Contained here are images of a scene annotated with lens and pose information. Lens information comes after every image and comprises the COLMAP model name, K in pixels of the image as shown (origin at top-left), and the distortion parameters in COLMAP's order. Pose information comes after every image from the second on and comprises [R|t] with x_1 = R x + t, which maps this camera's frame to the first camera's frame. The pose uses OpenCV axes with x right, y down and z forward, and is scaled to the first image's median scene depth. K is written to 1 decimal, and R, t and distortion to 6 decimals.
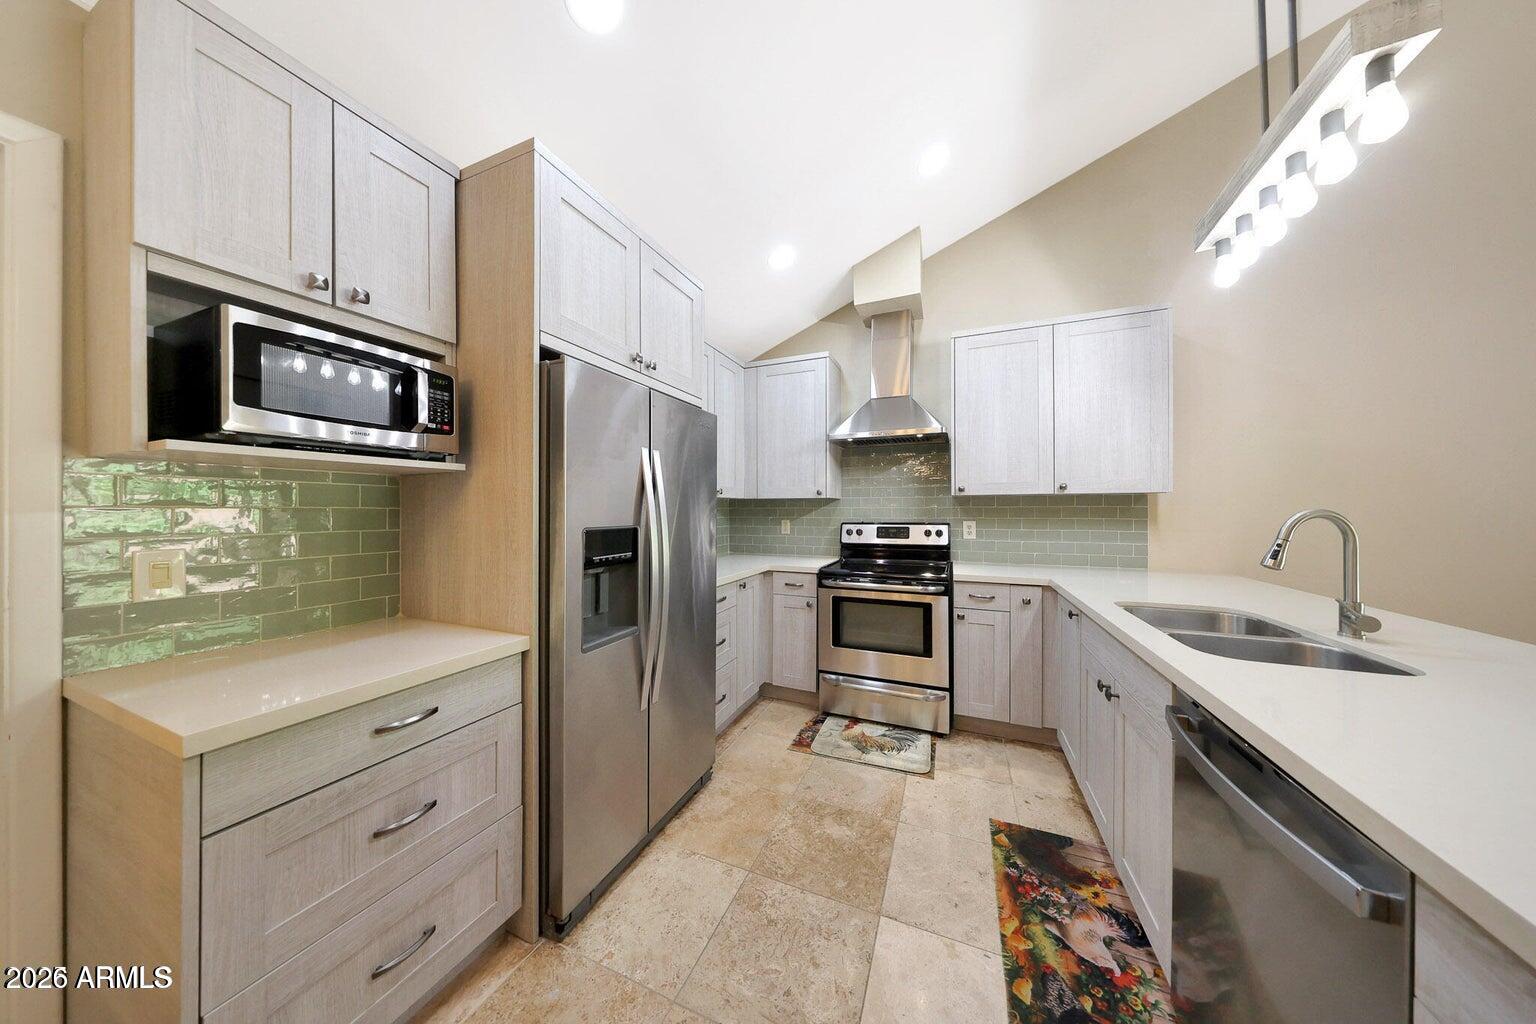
lens RADIAL K [[428.3, 0, 762.6], [0, 428.3, 512.1], [0, 0, 1]] dist [-0.000042, 0.000008]
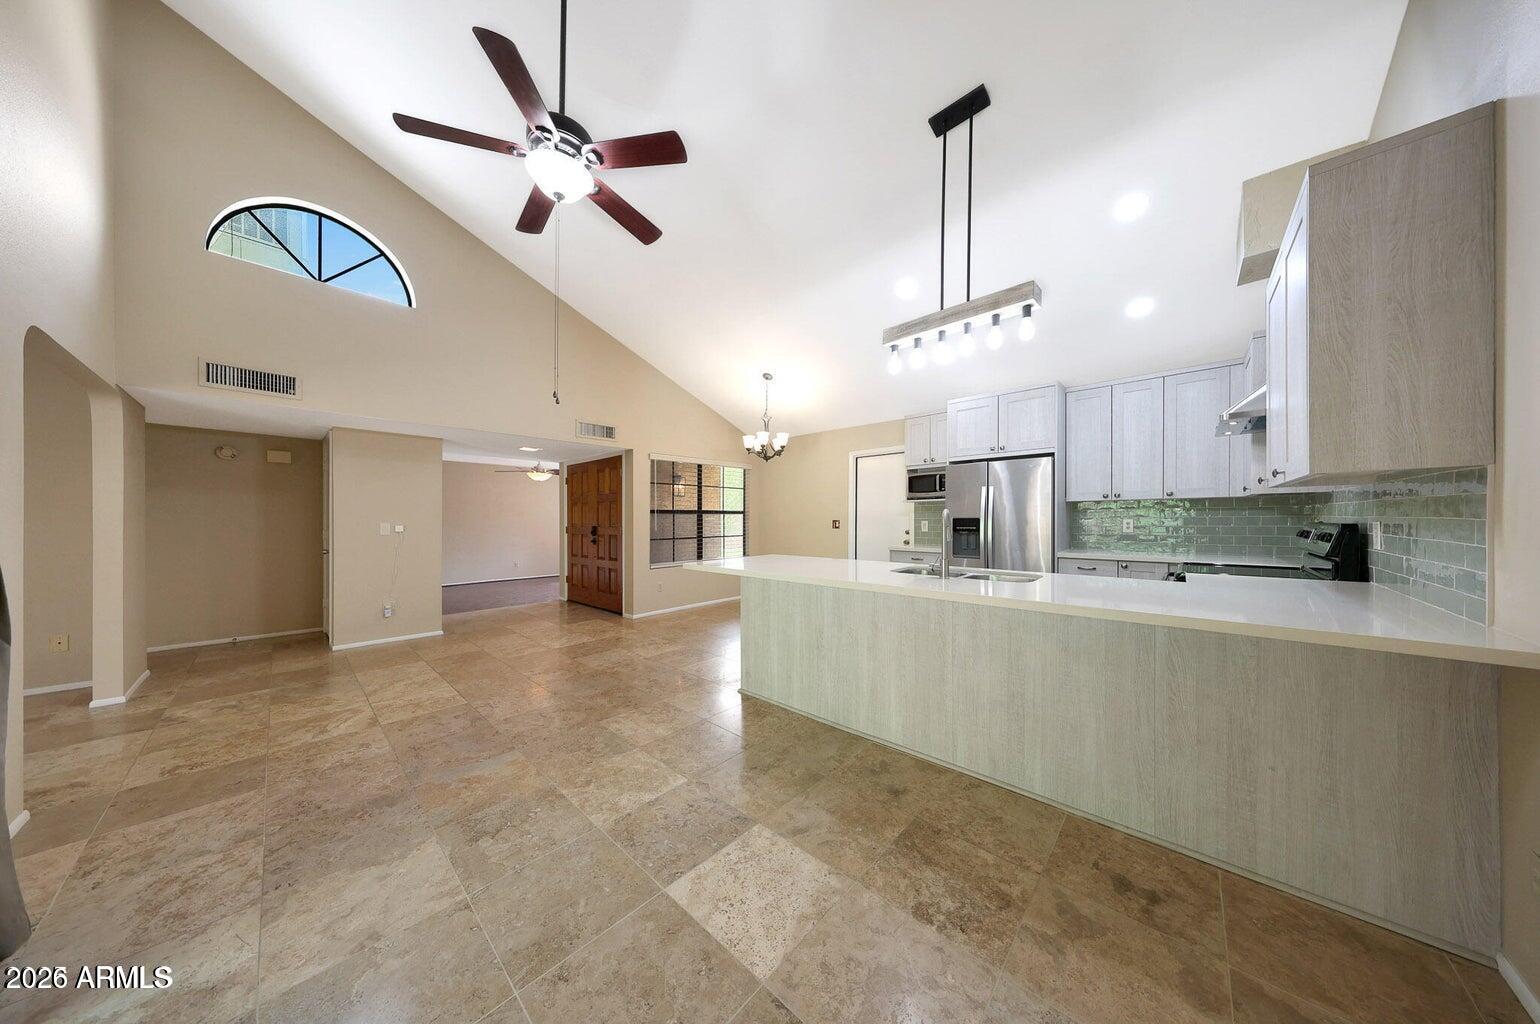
lens RADIAL K [[455.6, 0, 768.8], [0, 455.6, 519.3], [0, 0, 1]] dist [-0.000834, -0.000021]
pose [[-0.301478, 0.006370, -0.953452, 3.188889], [0.004662, 0.999976, 0.005207, 0.026077], [0.953462, -0.002875, -0.301501, 0.730398]]
